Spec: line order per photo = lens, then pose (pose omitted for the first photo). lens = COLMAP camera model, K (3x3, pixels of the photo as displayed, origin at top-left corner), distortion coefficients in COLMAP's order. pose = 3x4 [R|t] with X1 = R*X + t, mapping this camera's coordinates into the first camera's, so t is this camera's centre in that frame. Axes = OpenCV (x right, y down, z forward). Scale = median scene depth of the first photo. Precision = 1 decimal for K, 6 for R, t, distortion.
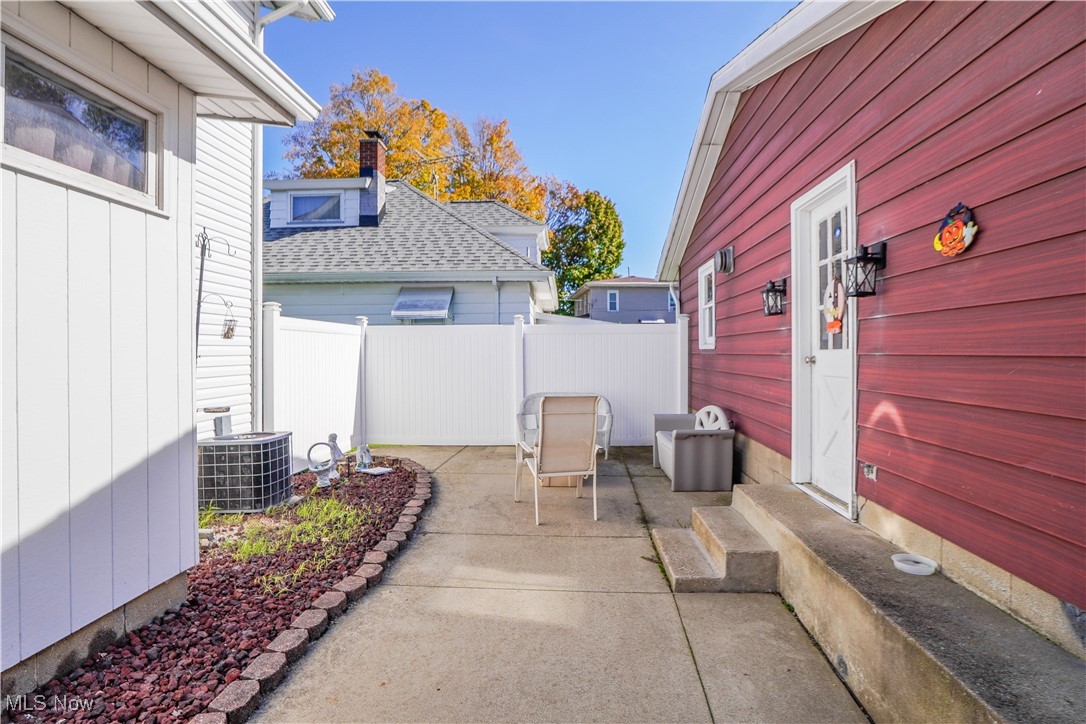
lens RADIAL K [[552.8, 0, 548.8], [0, 552.8, 351.7], [0, 0, 1]] dist [-0.040629, 0.002745]
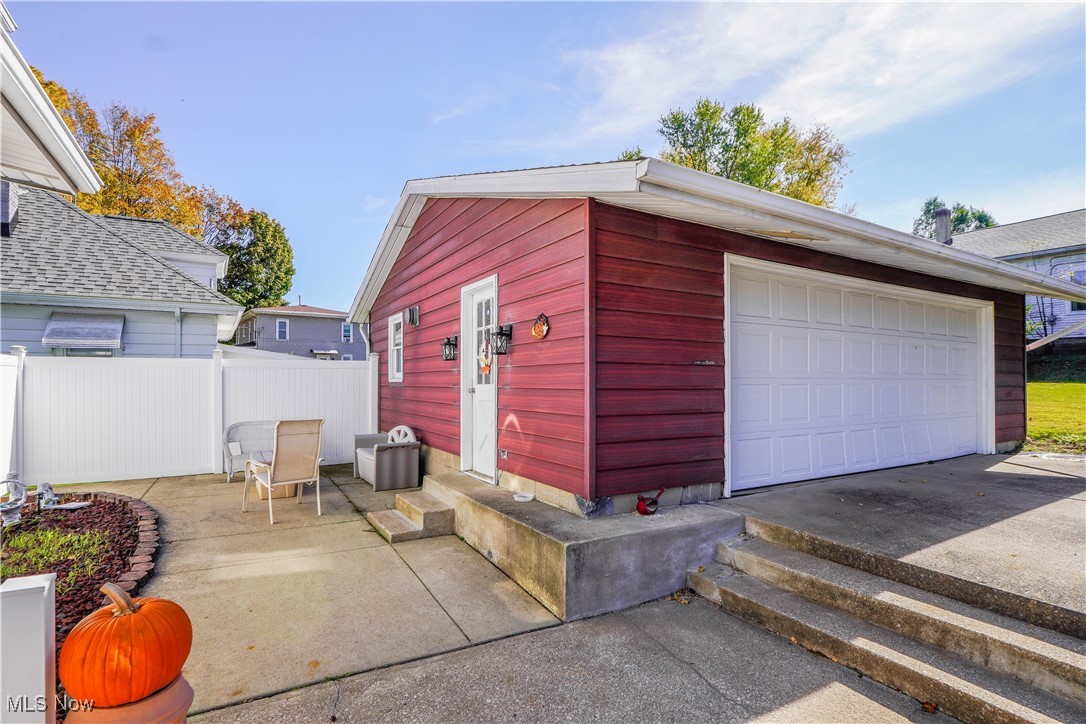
lens RADIAL K [[524.8, 0, 548.3], [0, 524.8, 367.4], [0, 0, 1]] dist [-0.006629, -0.000447]
pose [[0.828670, 0.016346, 0.559499, -0.166266], [-0.000999, 0.999615, -0.027724, -0.009088], [-0.559737, 0.022415, 0.828367, -0.335210]]
